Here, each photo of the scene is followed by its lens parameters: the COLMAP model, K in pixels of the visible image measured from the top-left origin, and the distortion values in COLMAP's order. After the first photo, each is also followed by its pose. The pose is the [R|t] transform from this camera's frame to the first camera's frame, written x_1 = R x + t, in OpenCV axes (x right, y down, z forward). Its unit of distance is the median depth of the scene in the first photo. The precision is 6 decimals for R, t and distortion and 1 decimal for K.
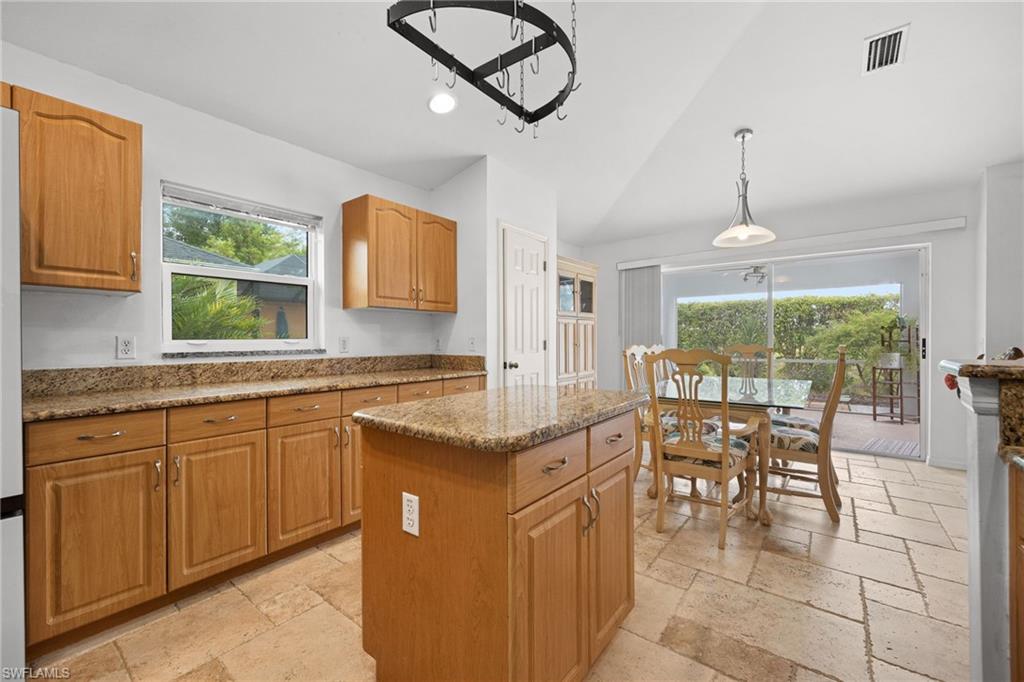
lens RADIAL K [[408.4, 0, 502.8], [0, 408.4, 339.7], [0, 0, 1]] dist [0.004023, 0.000296]
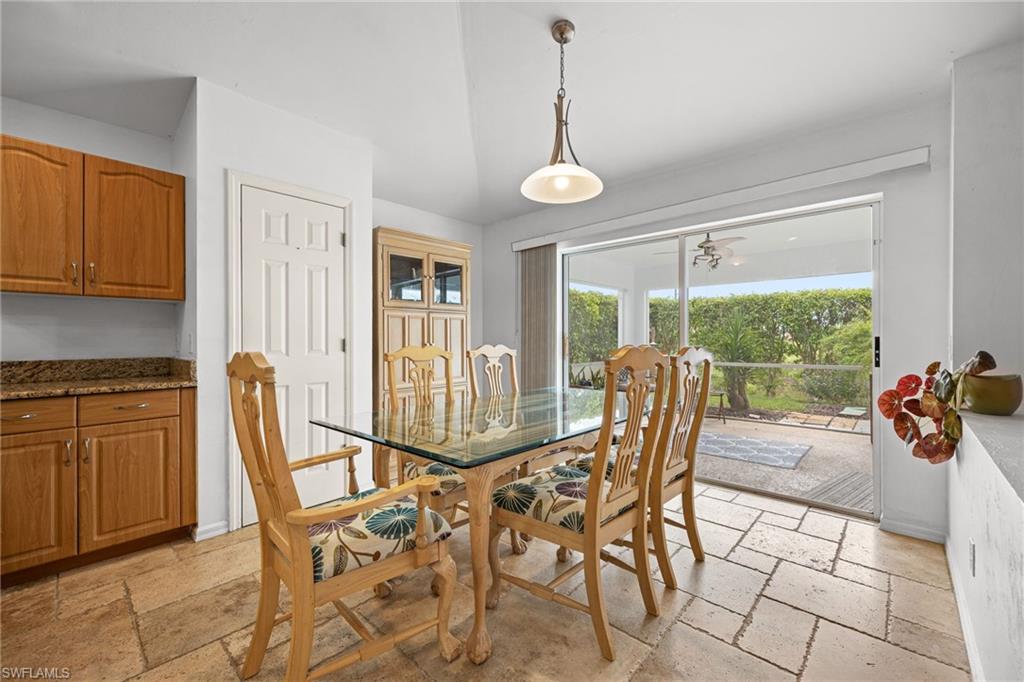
lens RADIAL K [[408.4, 0, 518.0], [0, 408.4, 342.4], [0, 0, 1]] dist [0.004023, 0.000296]
pose [[0.997443, -0.009859, -0.070785, 0.546822], [0.009224, 0.999914, -0.009297, 0.022028], [0.070870, 0.008620, 0.997448, 0.318568]]
